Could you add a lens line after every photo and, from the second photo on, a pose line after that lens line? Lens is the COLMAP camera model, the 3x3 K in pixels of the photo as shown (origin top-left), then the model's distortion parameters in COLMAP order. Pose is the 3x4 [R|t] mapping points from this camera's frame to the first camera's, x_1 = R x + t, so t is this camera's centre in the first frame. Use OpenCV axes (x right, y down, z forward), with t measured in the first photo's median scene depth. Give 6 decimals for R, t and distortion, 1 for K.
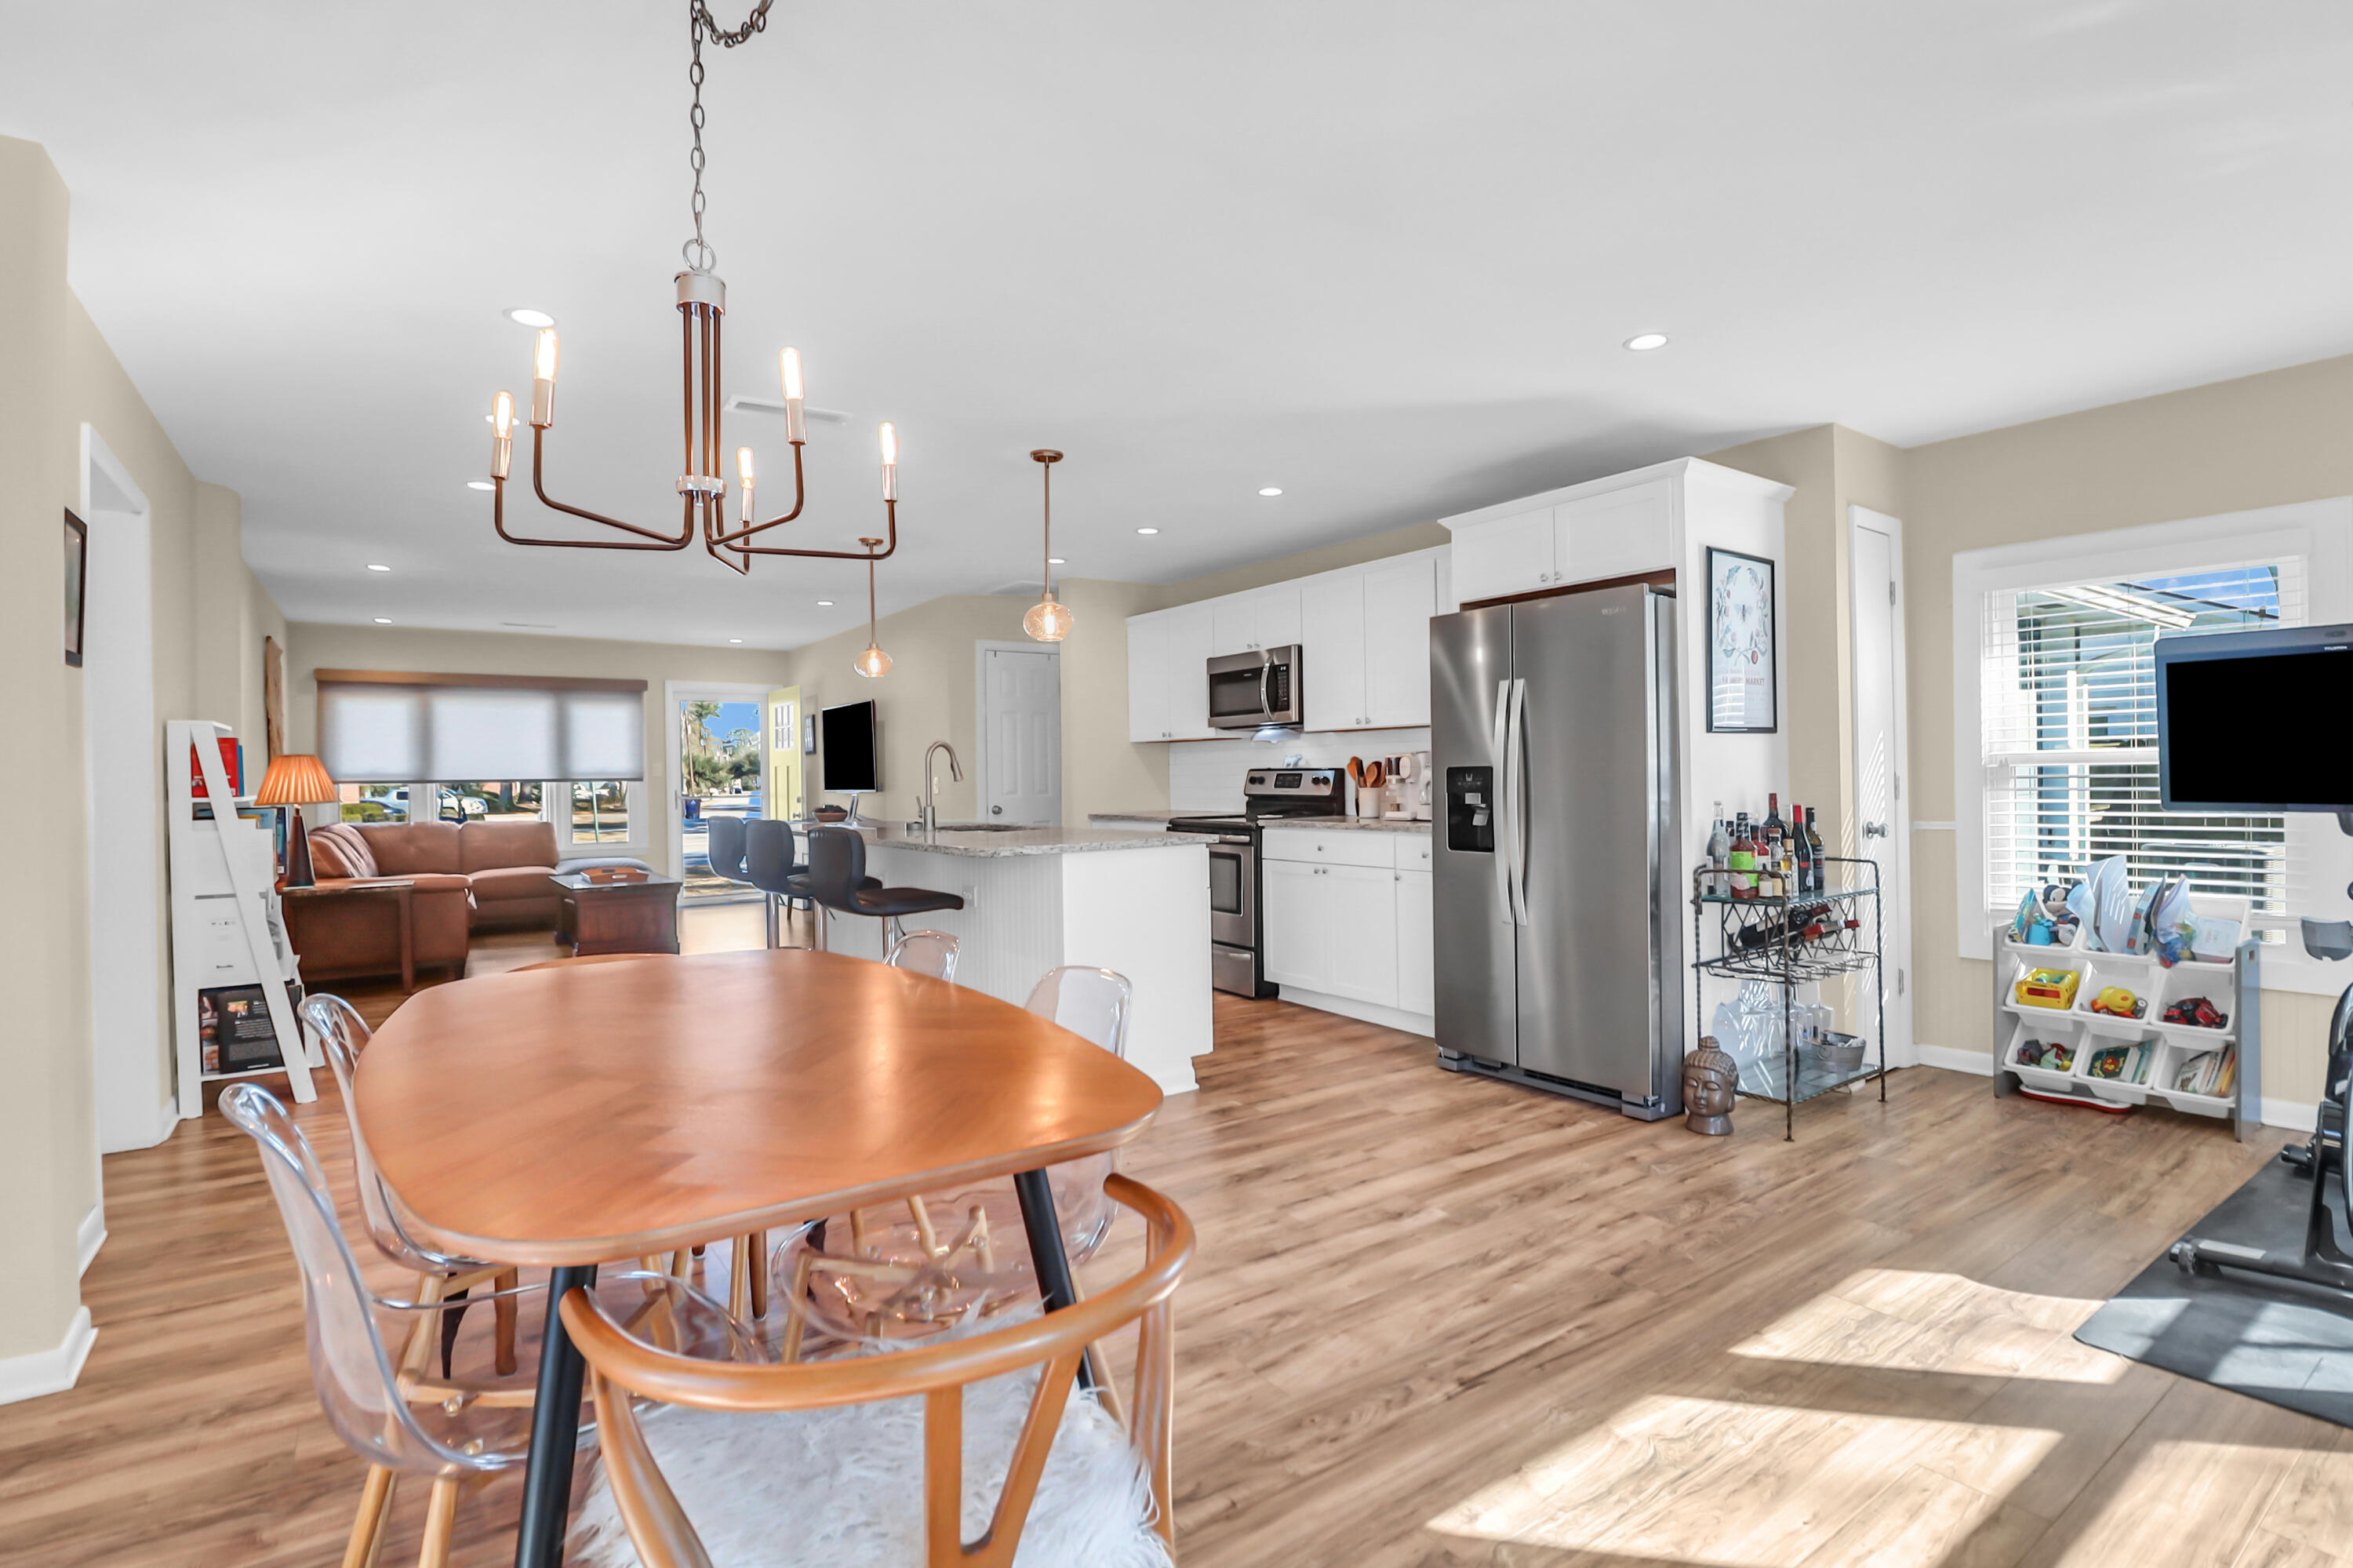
lens RADIAL K [[1107.2, 0, 1176.5], [0, 1107.2, 784.0], [0, 0, 1]] dist [-0.000887, -0.013927]
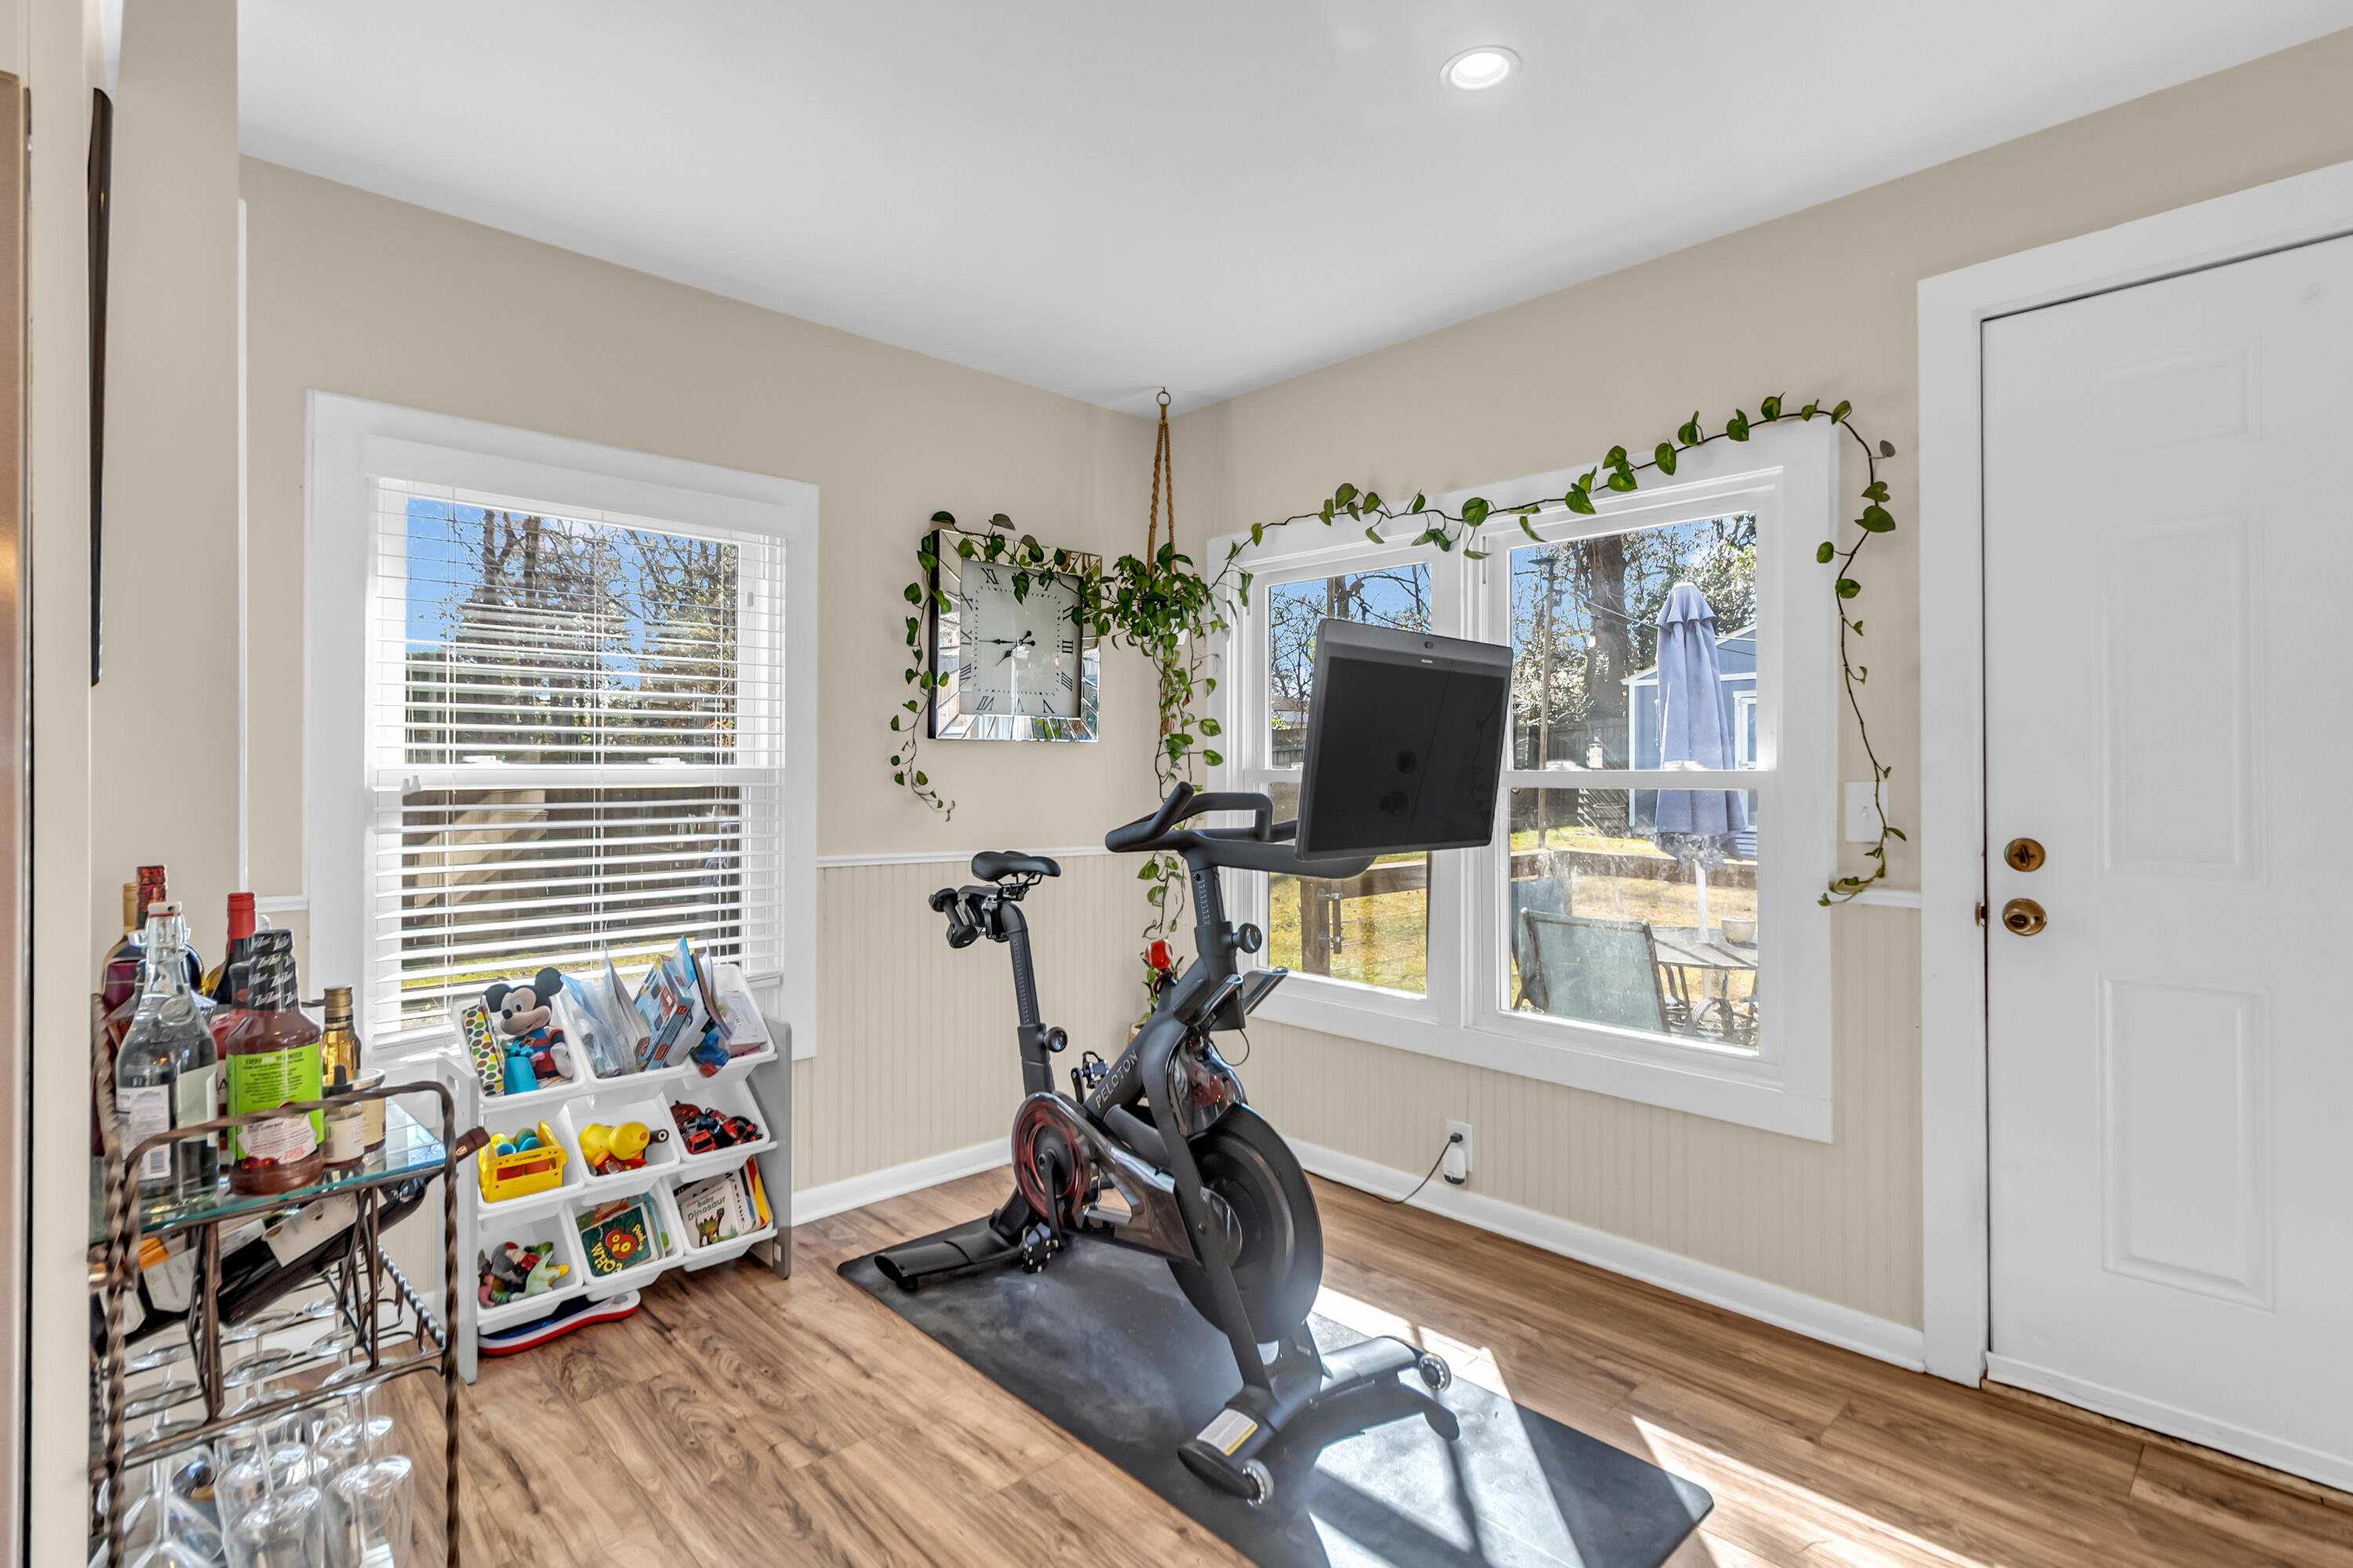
lens RADIAL K [[1118.5, 0, 1178.9], [0, 1118.5, 767.0], [0, 0, 1]] dist [-0.000375, 0.000390]
pose [[-0.145197, 0.020182, 0.989197, 0.080690], [0.009204, 0.999776, -0.019047, -0.010014], [-0.989360, 0.006339, -0.145350, 0.479978]]
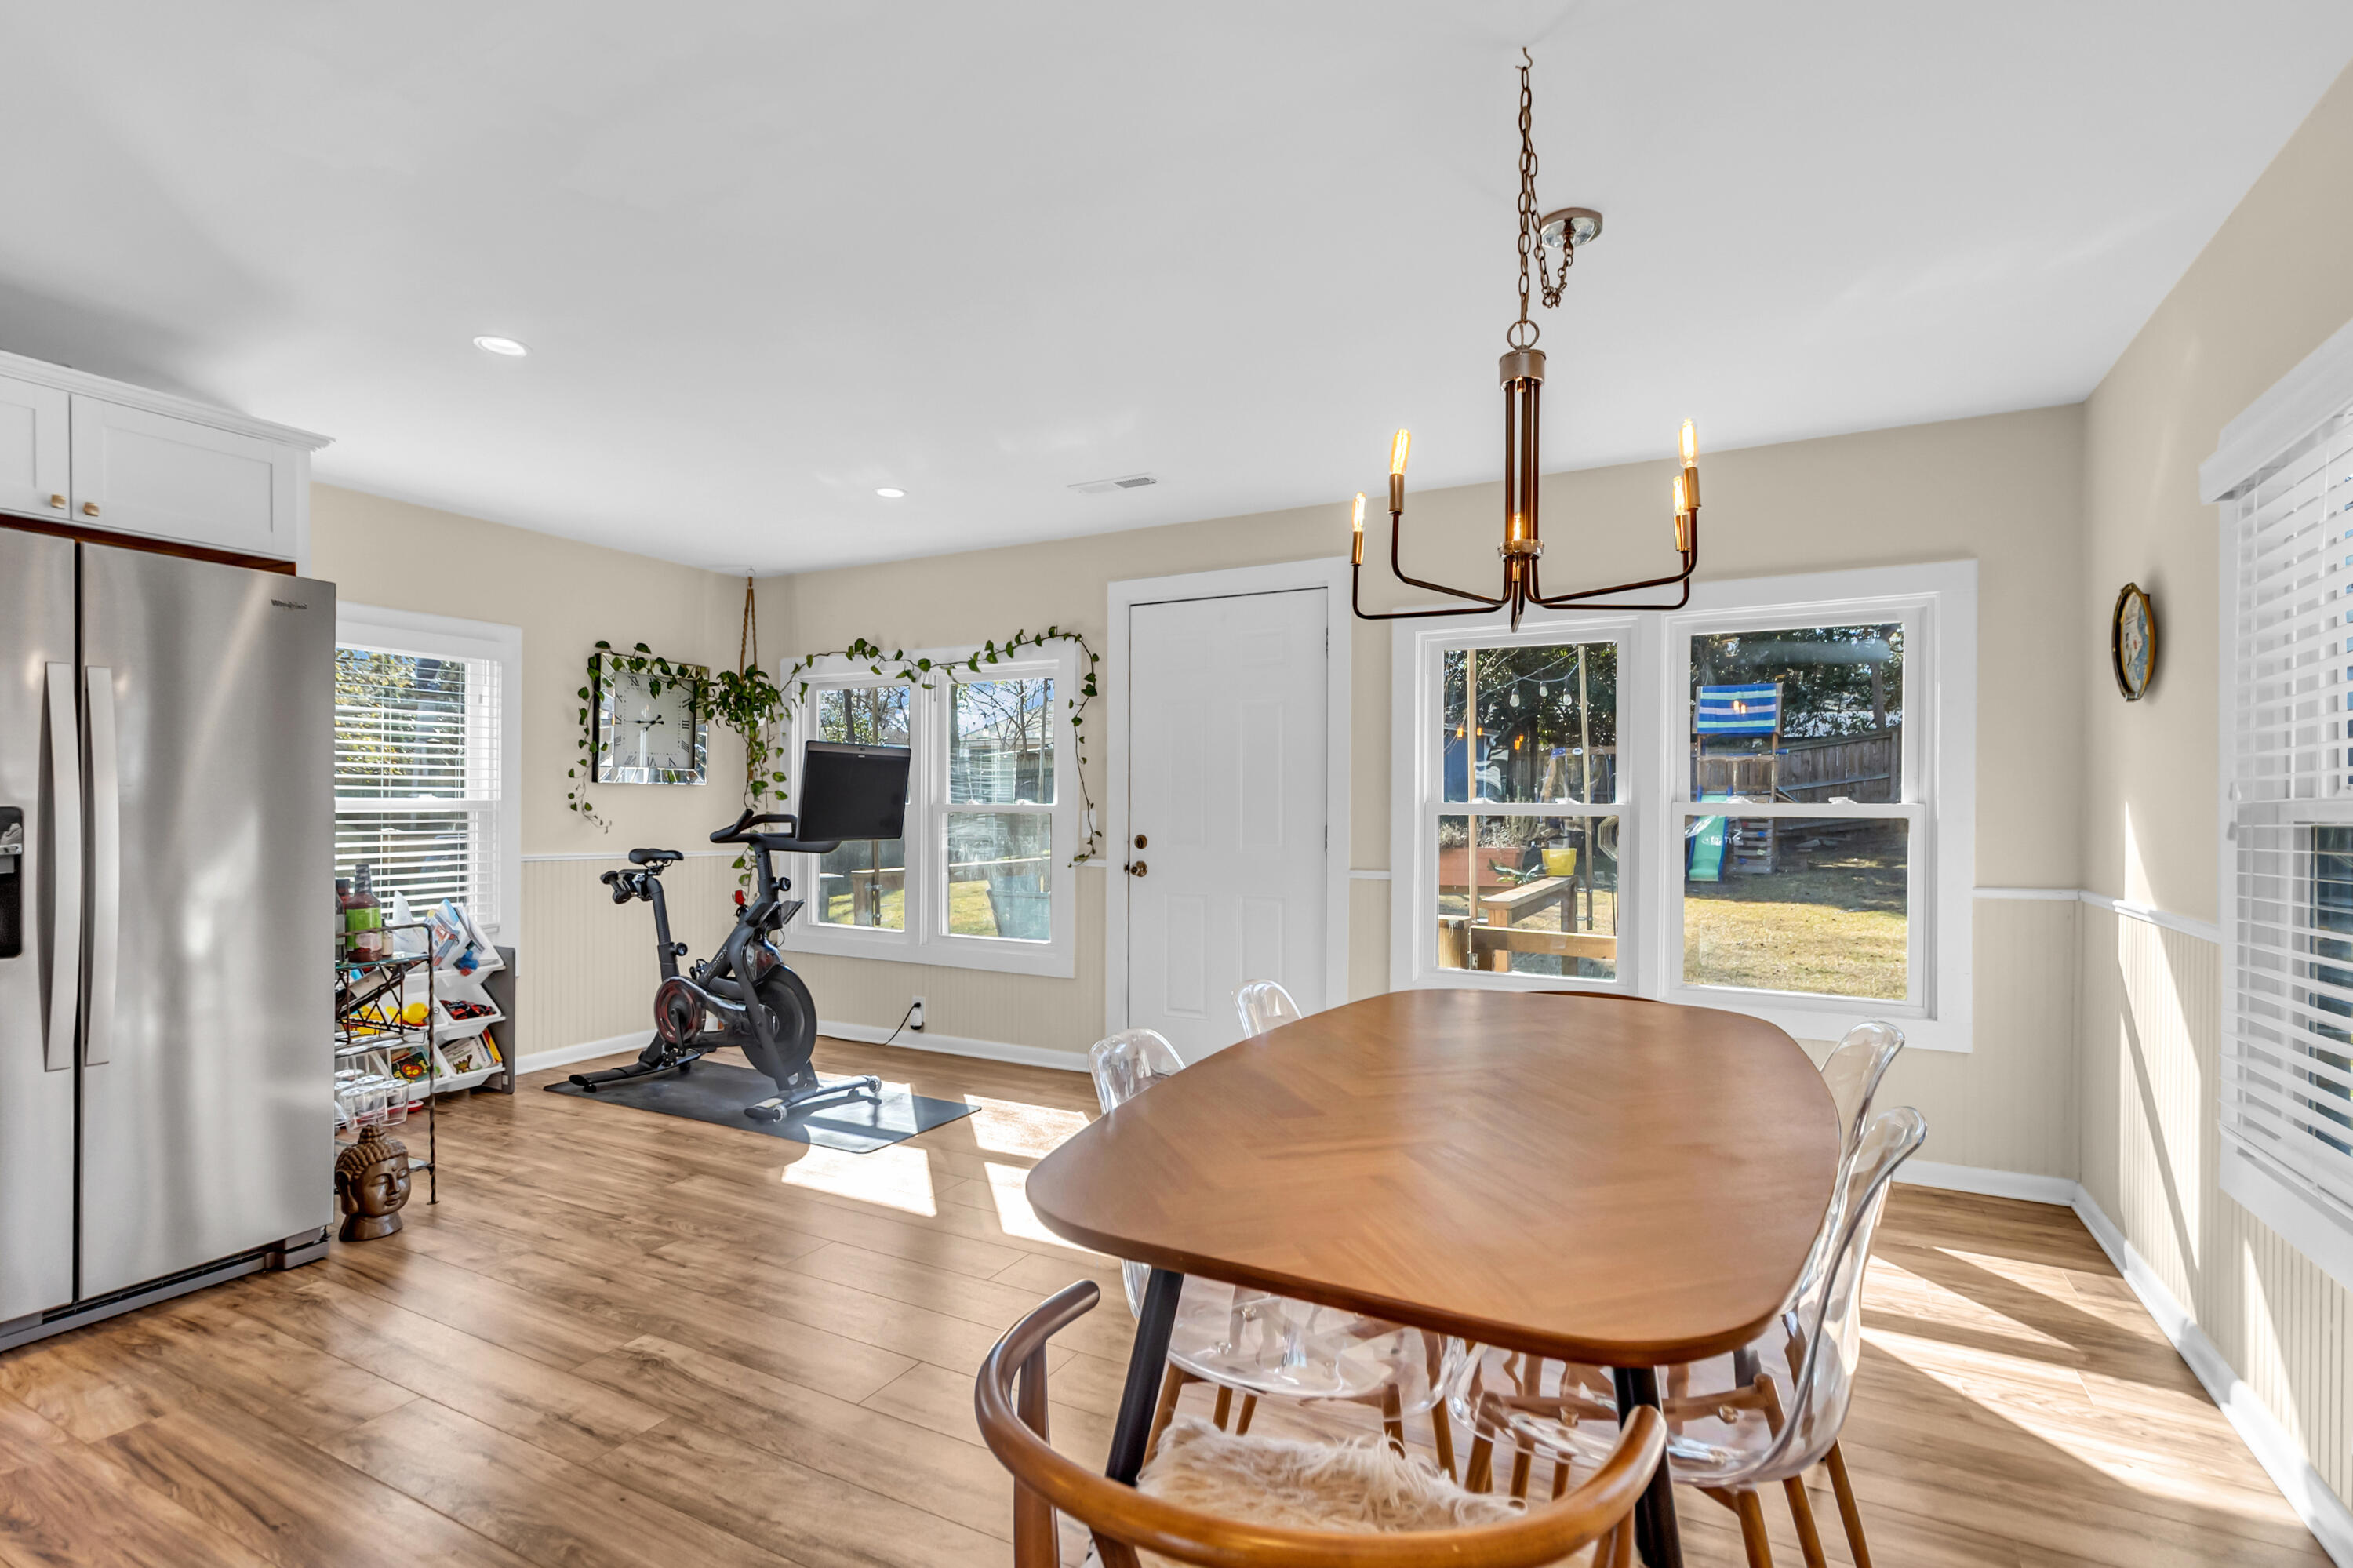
lens RADIAL K [[1104.9, 0, 1162.0], [0, 1104.9, 807.9], [0, 0, 1]] dist [0.001631, 0.000834]
pose [[-0.447369, 0.011967, 0.894269, -0.349328], [0.008937, 0.999920, -0.008910, -0.003449], [-0.894305, 0.004006, -0.447440, 0.510704]]
